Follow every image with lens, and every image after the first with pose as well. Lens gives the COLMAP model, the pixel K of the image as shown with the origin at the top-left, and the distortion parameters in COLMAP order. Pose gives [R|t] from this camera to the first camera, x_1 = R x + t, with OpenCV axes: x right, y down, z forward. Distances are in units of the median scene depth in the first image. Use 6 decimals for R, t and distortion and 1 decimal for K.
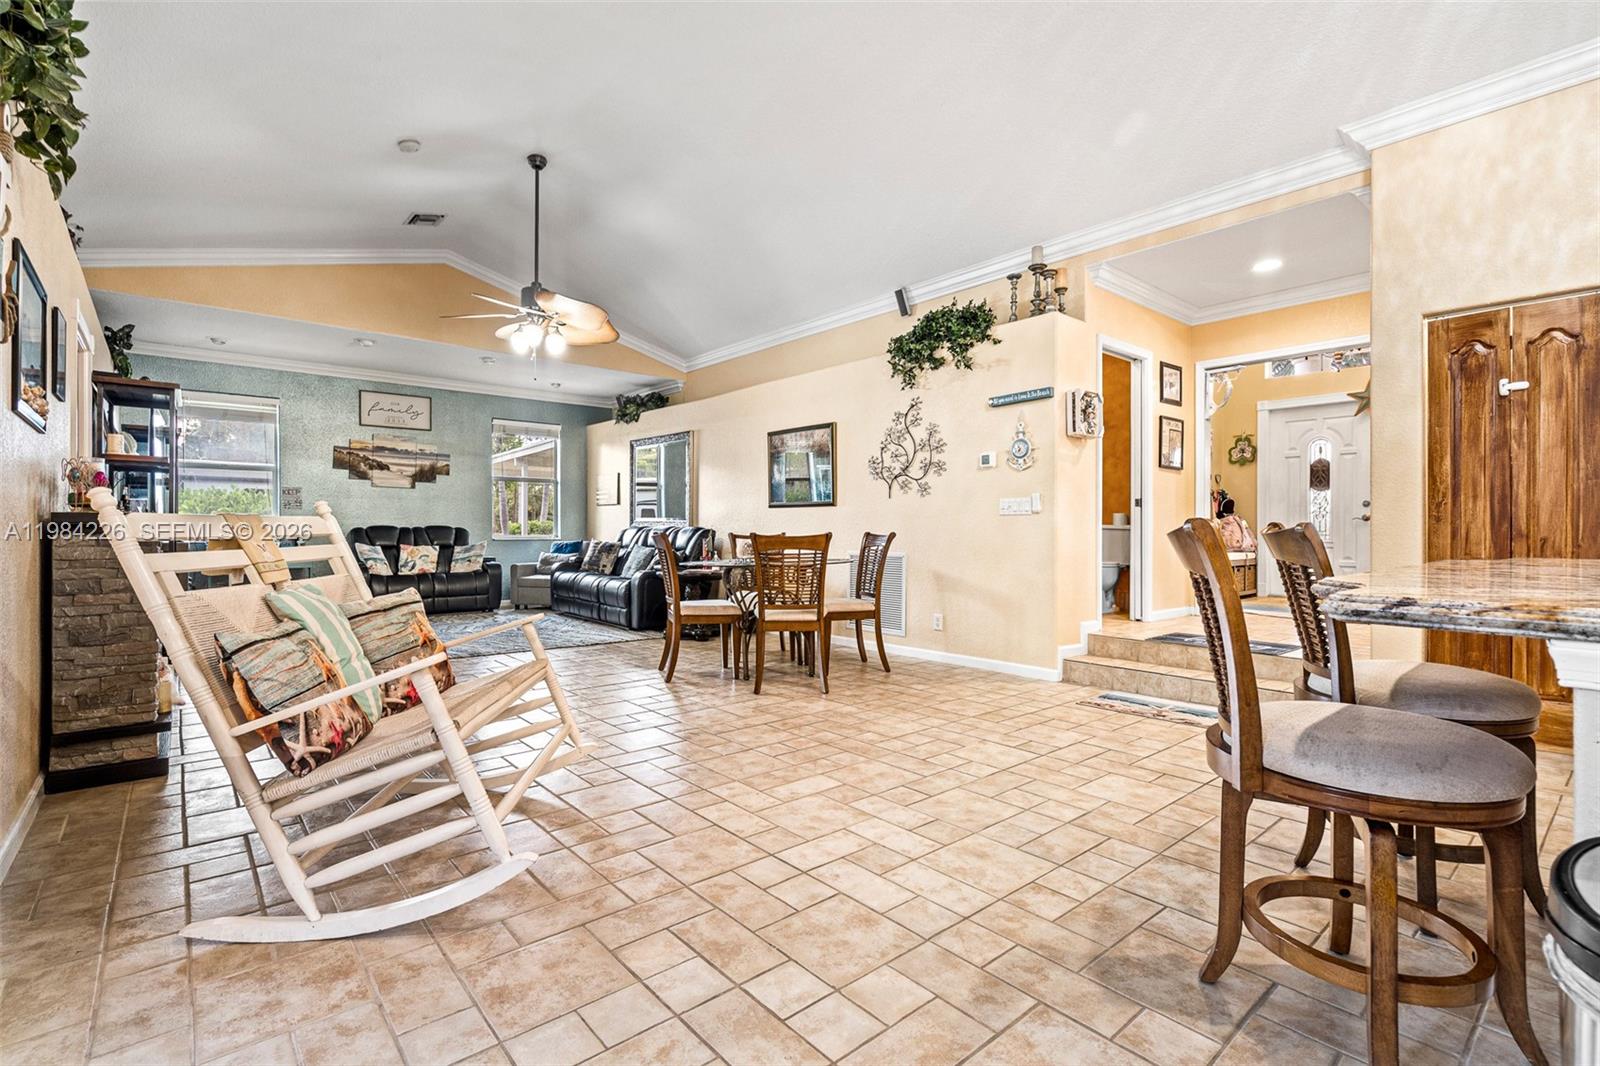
lens RADIAL K [[741.4, 0, 826.9], [0, 741.4, 526.0], [0, 0, 1]] dist [-0.000419, 0.000867]
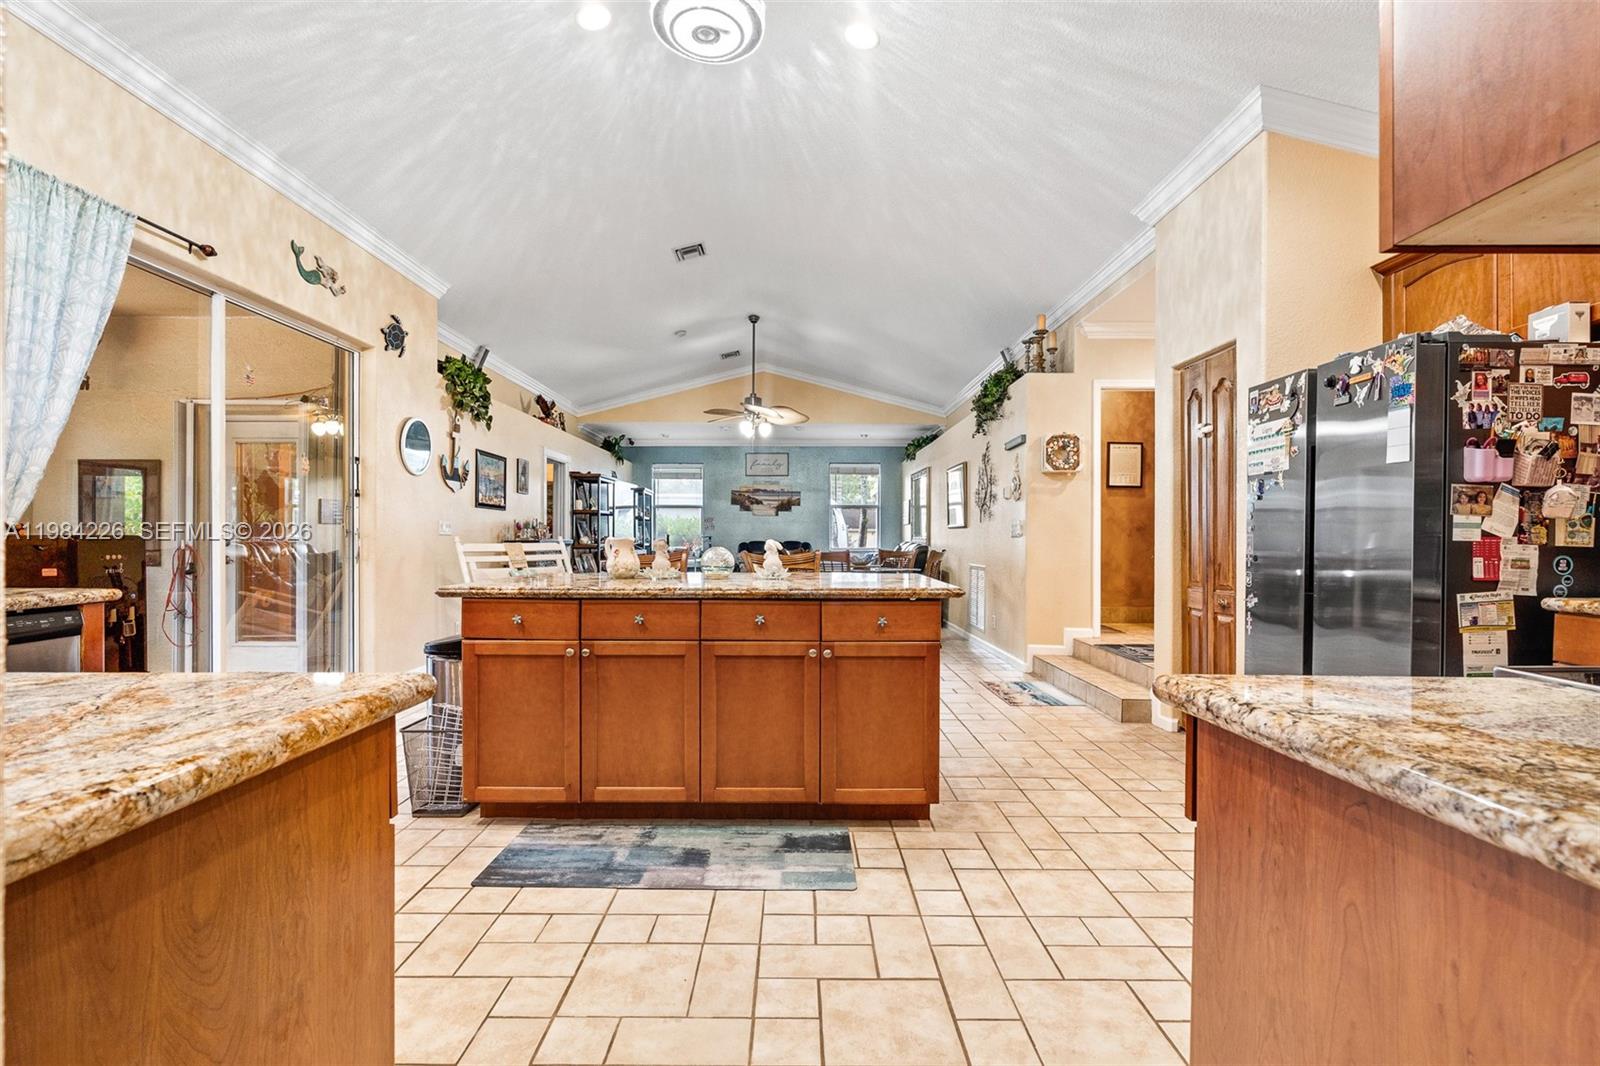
lens RADIAL K [[741.4, 0, 794.2], [0, 741.4, 539.2], [0, 0, 1]] dist [-0.000419, 0.000867]
pose [[0.755840, 0.001973, -0.654753, 0.926823], [0.000839, 0.999992, 0.003982, -0.020499], [0.654756, -0.003559, 0.755832, -0.209895]]
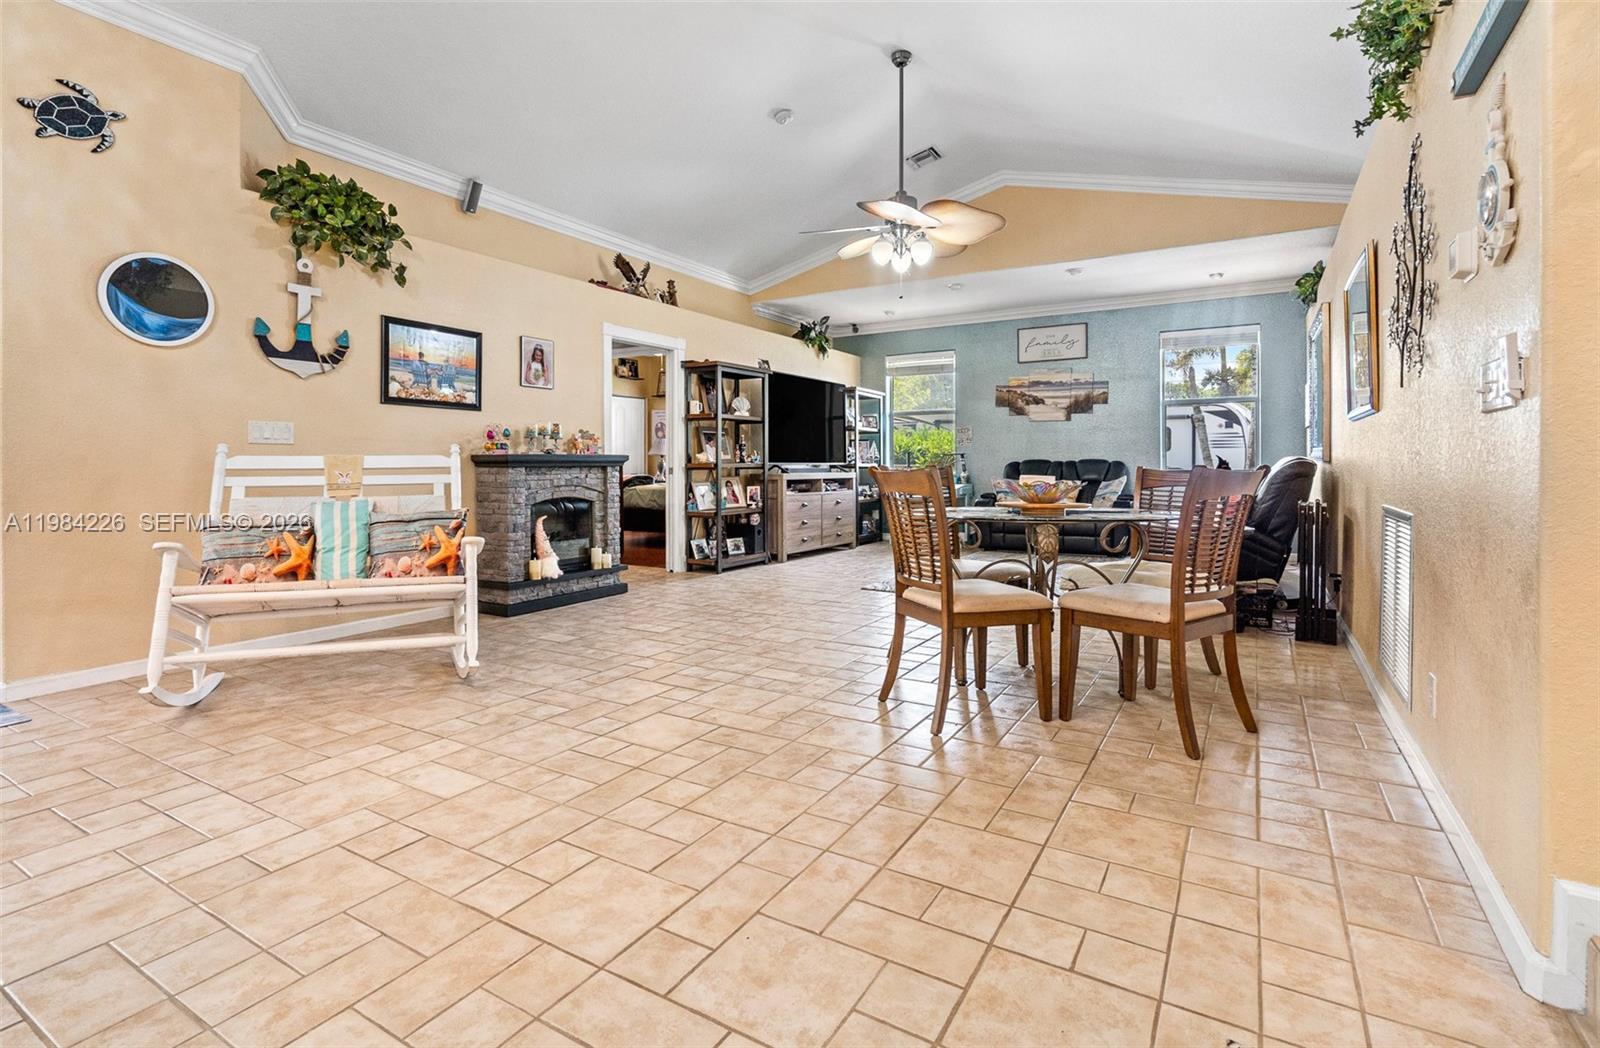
lens RADIAL K [[749.3, 0, 763.6], [0, 749.3, 466.5], [0, 0, 1]] dist [-0.002978, 0.001858]
pose [[0.284962, -0.000890, -0.958538, 0.555130], [0.009309, 0.999955, 0.001839, 0.007505], [0.958494, -0.009447, 0.284958, 0.719128]]
